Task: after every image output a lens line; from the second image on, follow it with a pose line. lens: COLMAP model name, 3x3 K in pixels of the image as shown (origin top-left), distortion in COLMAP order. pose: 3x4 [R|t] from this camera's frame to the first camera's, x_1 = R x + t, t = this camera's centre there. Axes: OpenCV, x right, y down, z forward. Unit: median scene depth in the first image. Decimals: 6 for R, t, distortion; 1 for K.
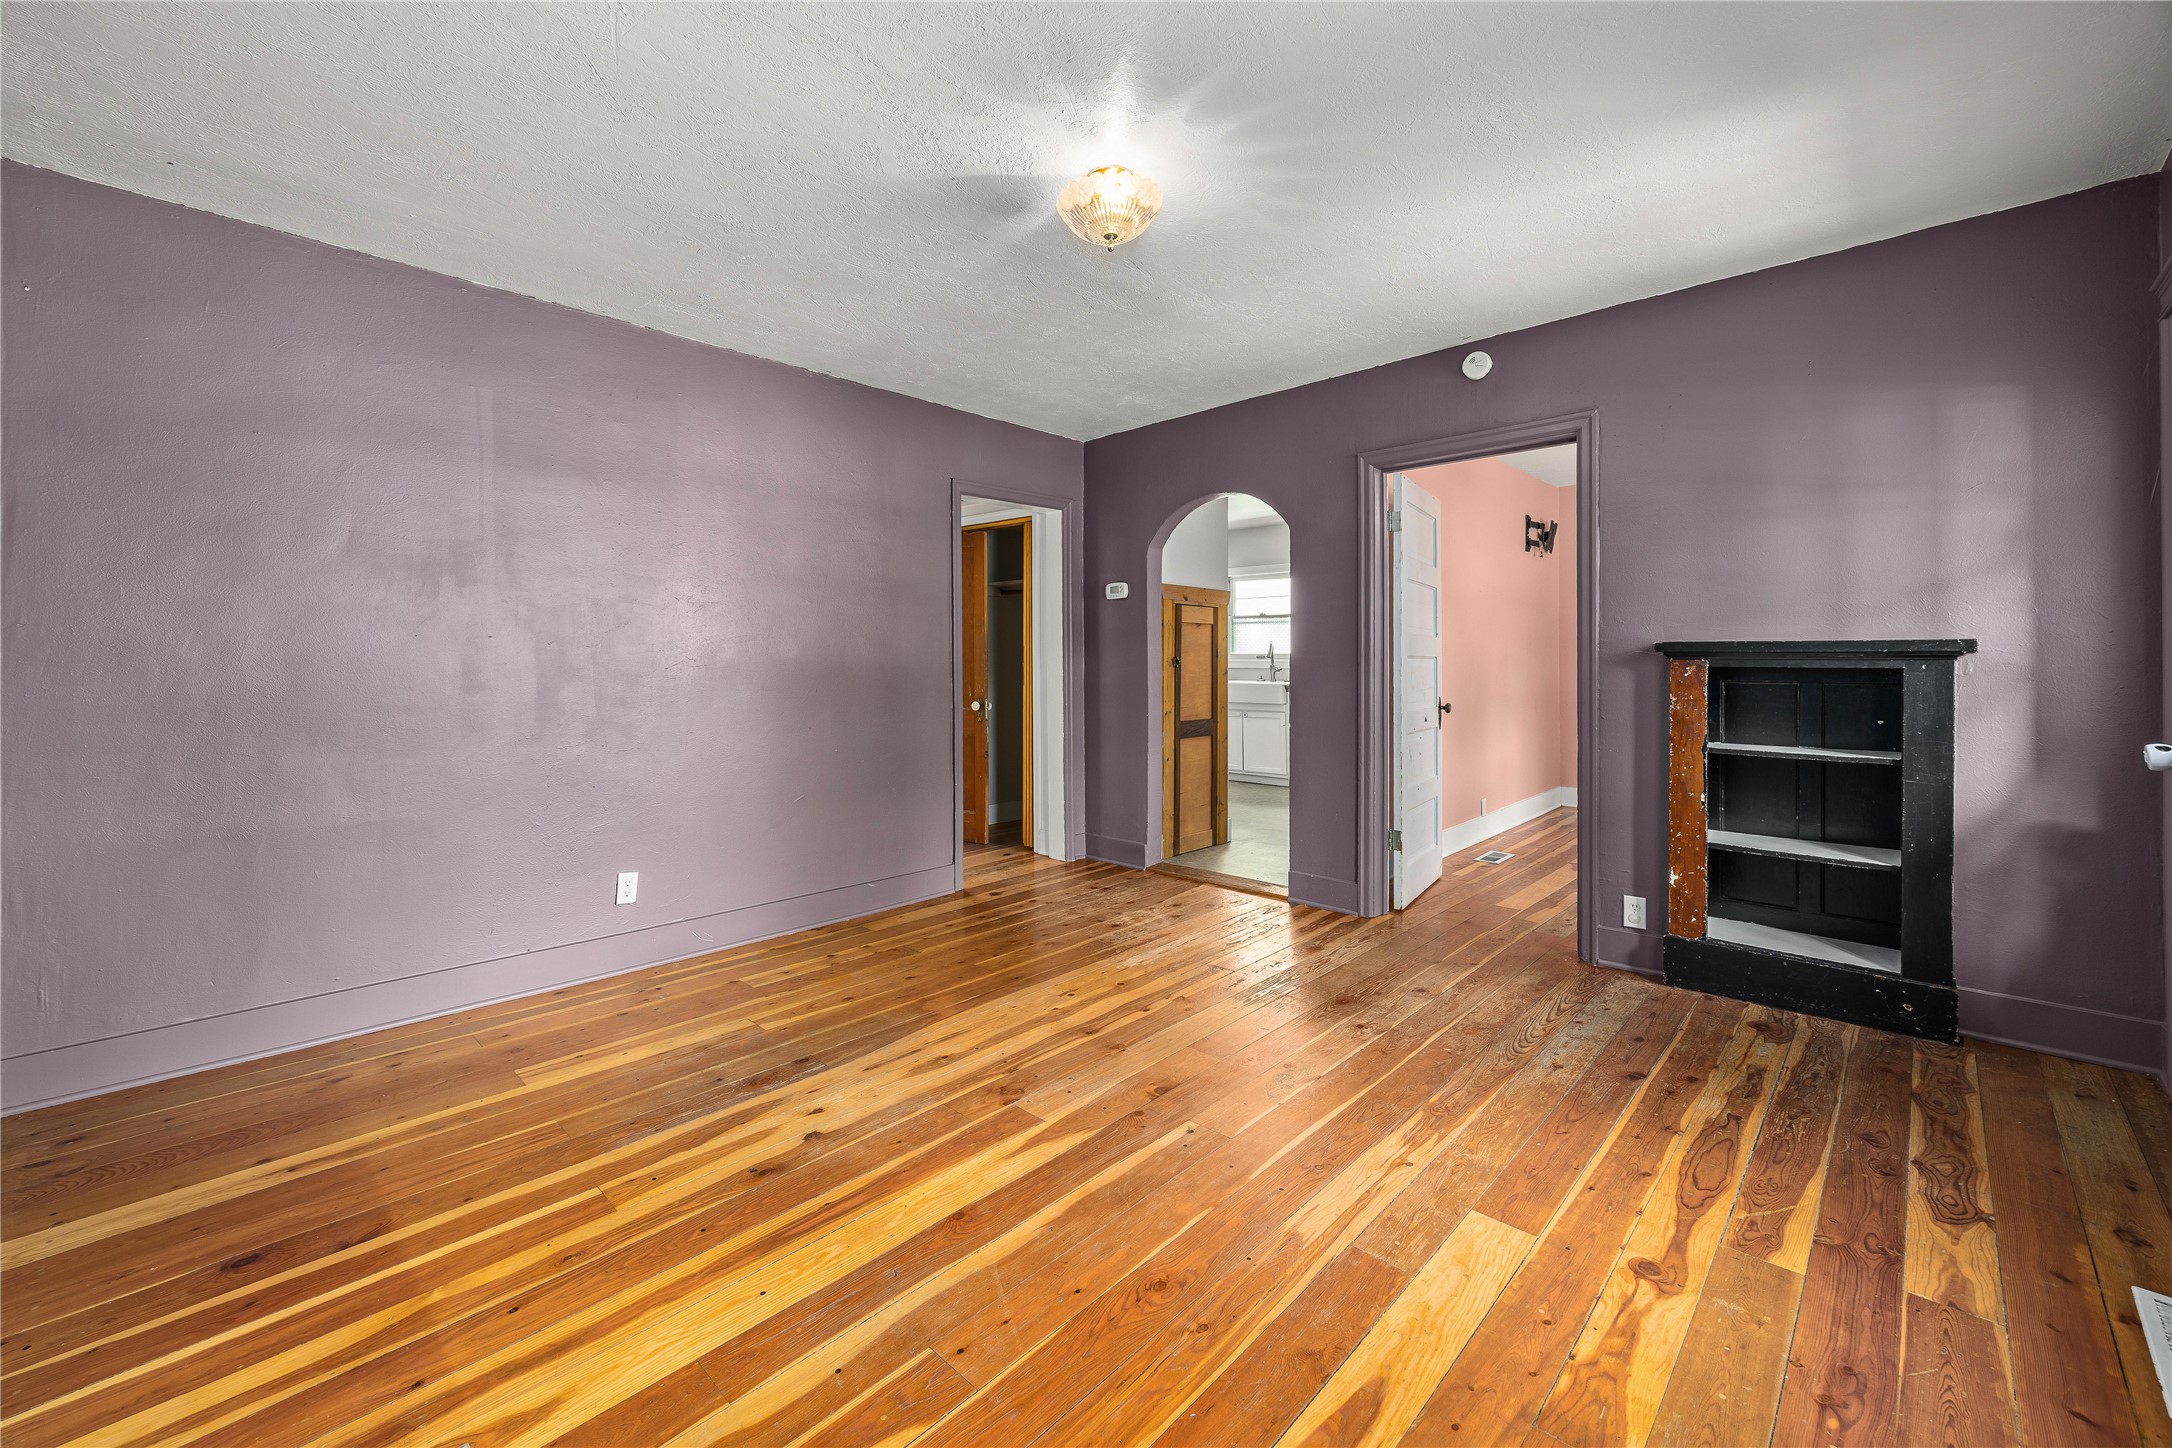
lens RADIAL K [[870.1, 0, 1092.4], [0, 870.1, 664.0], [0, 0, 1]] dist [-0.001855, -0.000079]
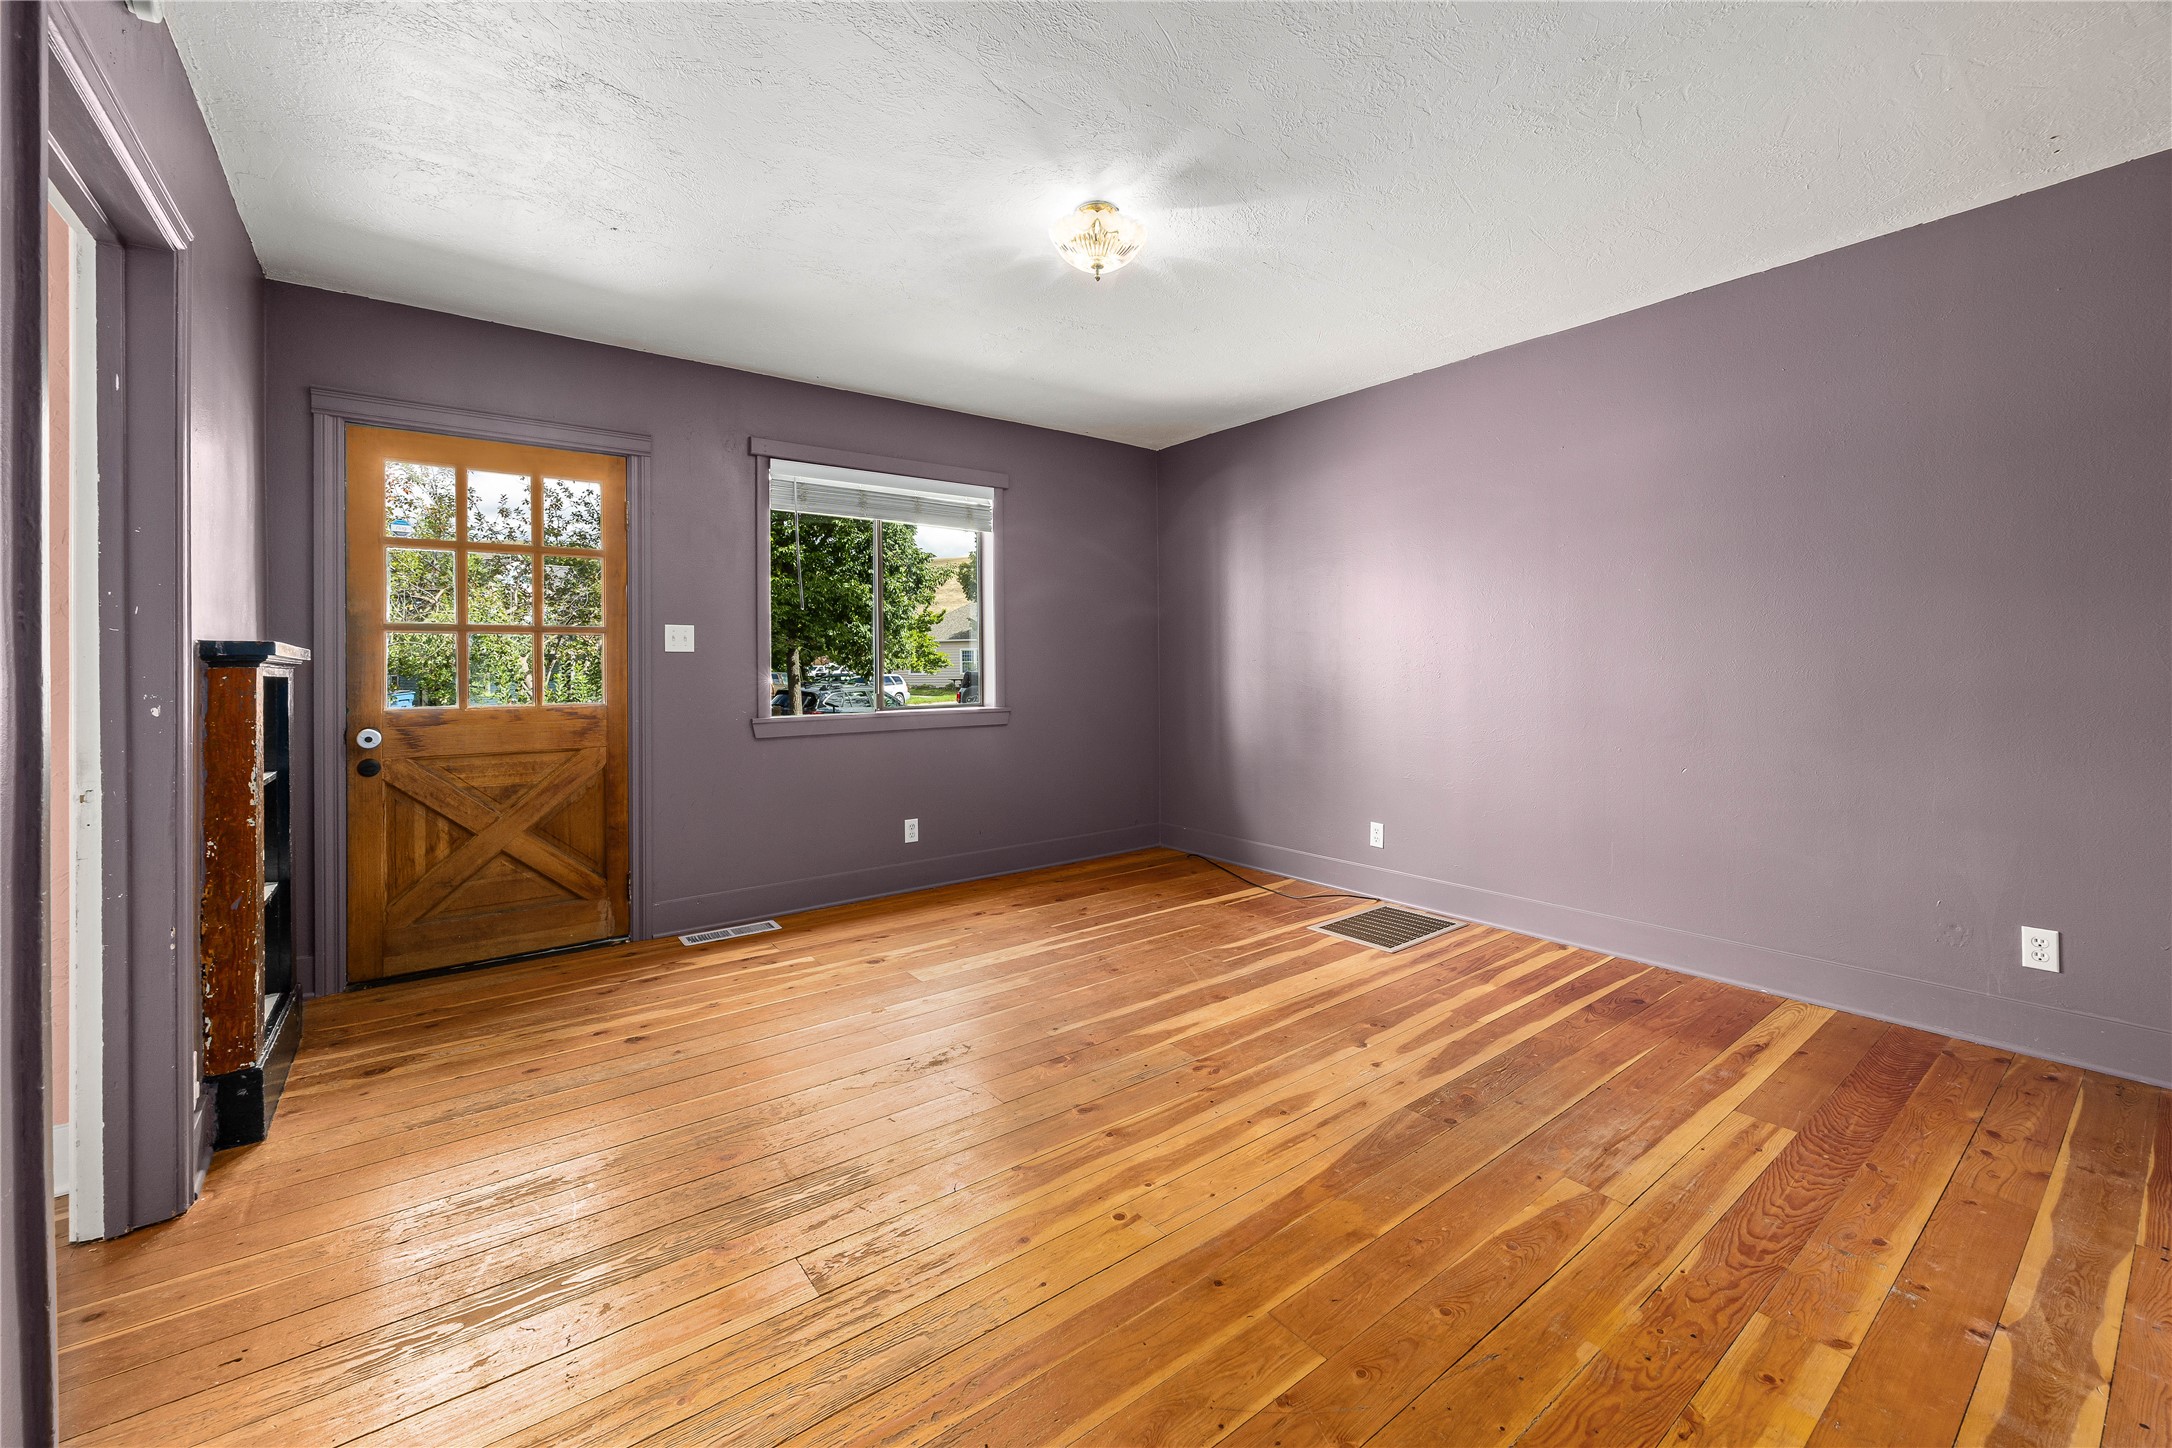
lens RADIAL K [[870.1, 0, 1092.4], [0, 870.1, 664.0], [0, 0, 1]] dist [-0.001855, -0.000079]
pose [[-0.987703, 0.014380, 0.155682, -0.117017], [0.014545, 0.999894, -0.000079, 0.002968], [-0.155667, 0.002186, -0.987807, 1.790192]]
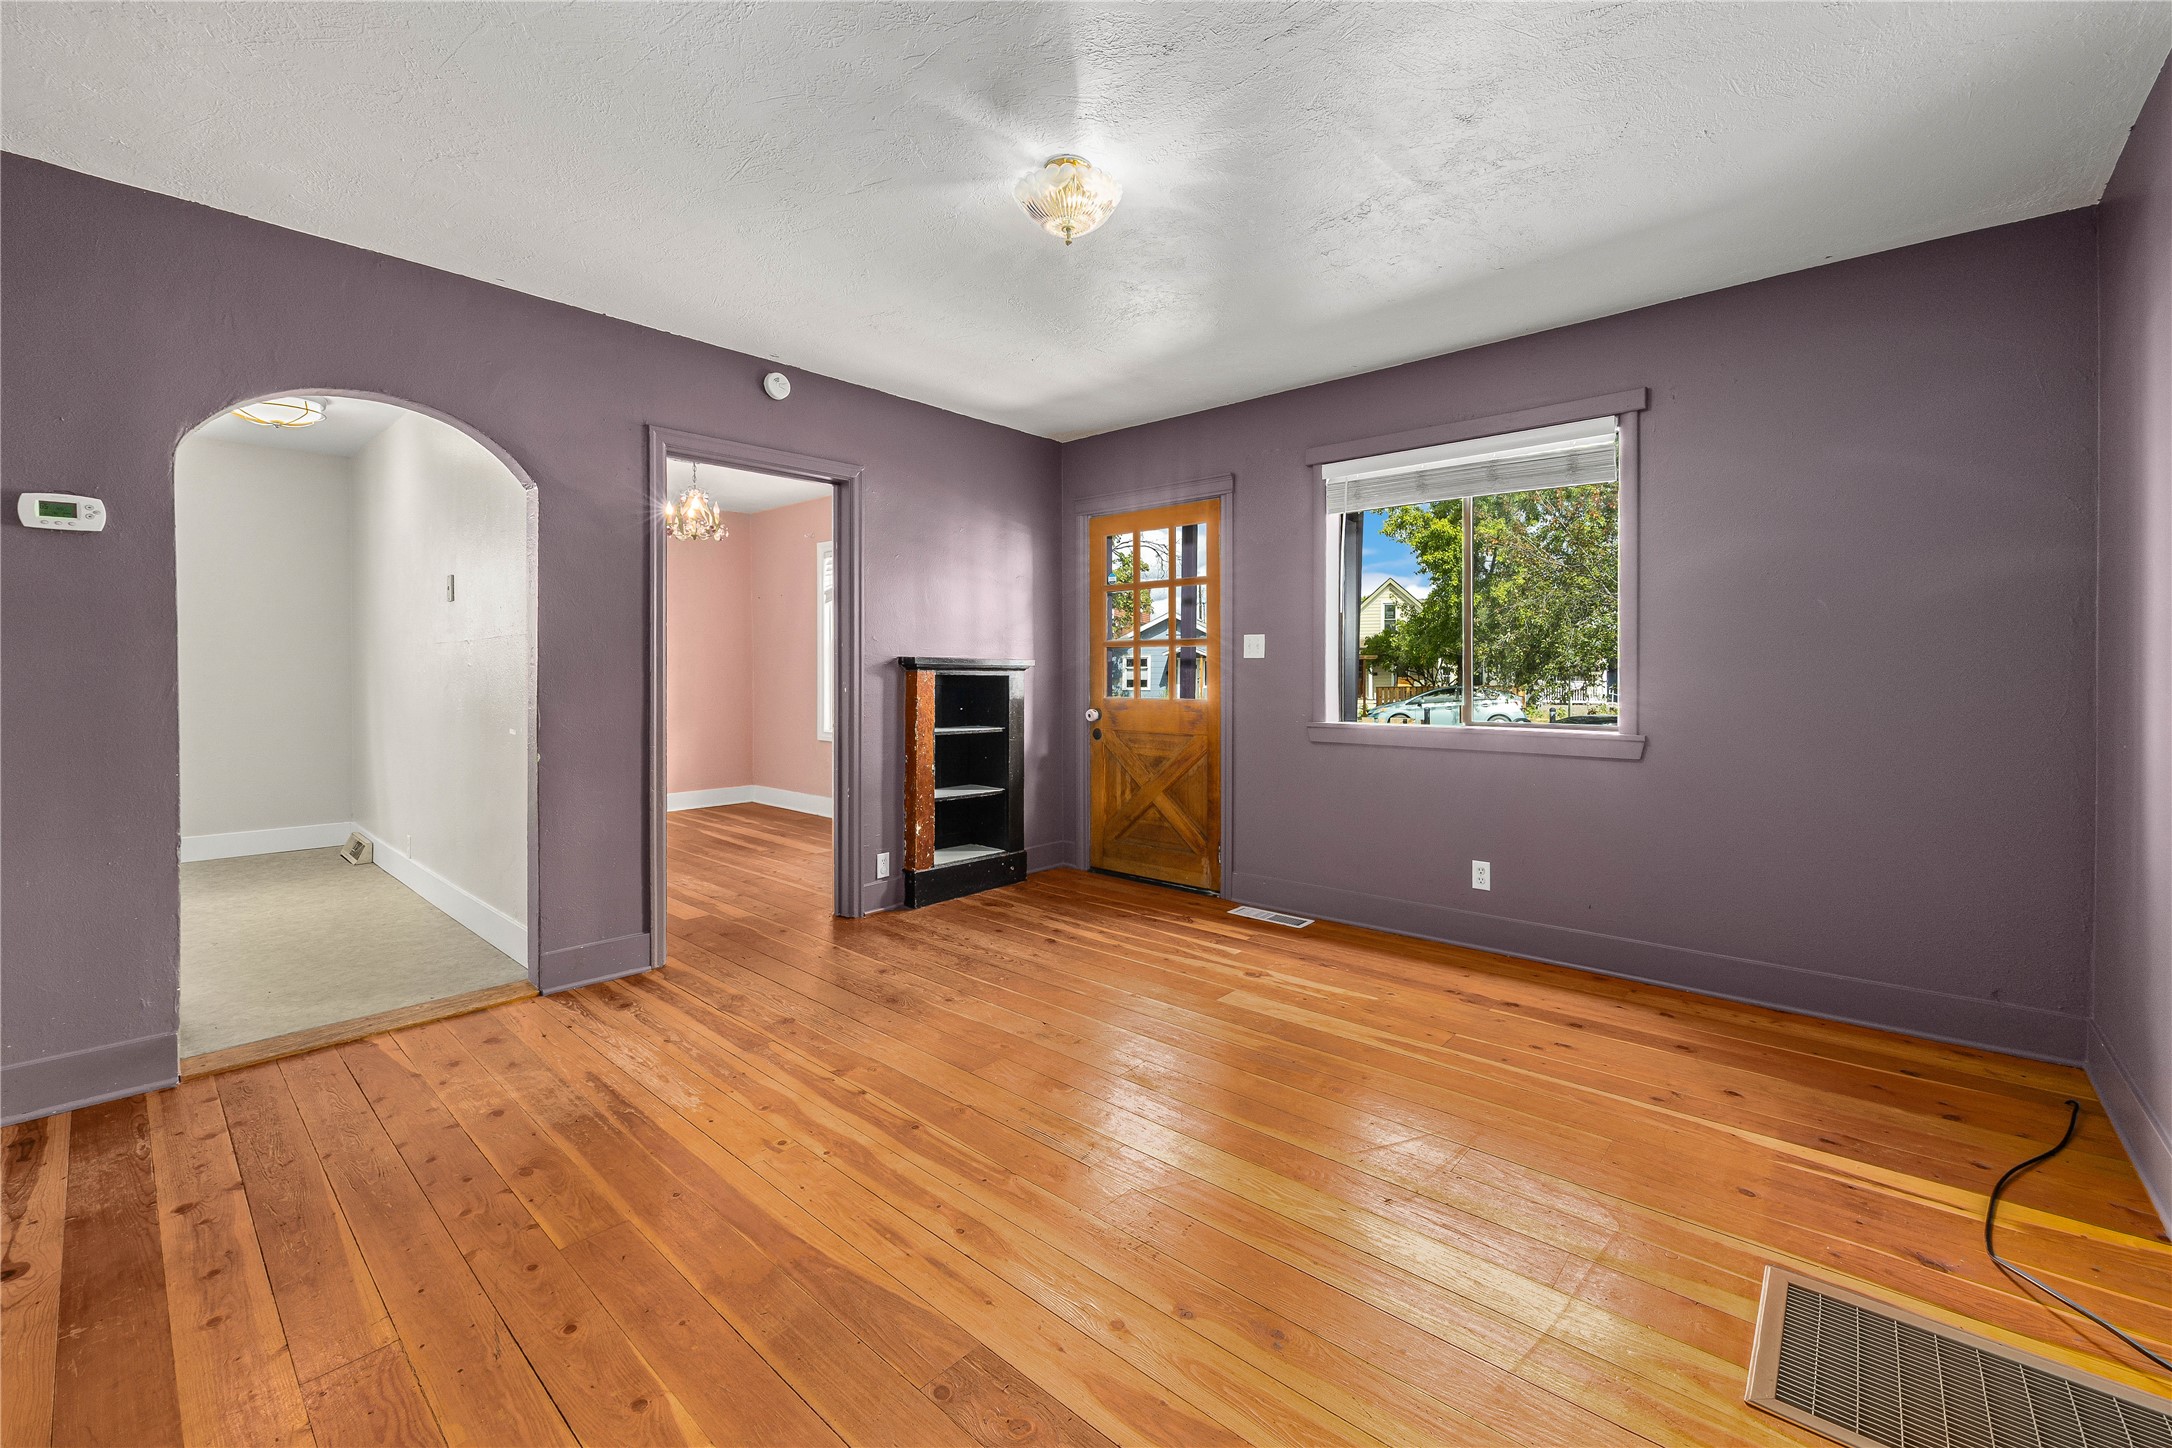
lens RADIAL K [[887.5, 0, 1101.8], [0, 887.5, 678.2], [0, 0, 1]] dist [-0.000567, 0.000089]
pose [[-0.043365, -0.001699, 0.999058, -0.841885], [0.001996, 0.999996, 0.001788, 0.006964], [-0.999057, 0.002071, -0.043361, 0.871546]]
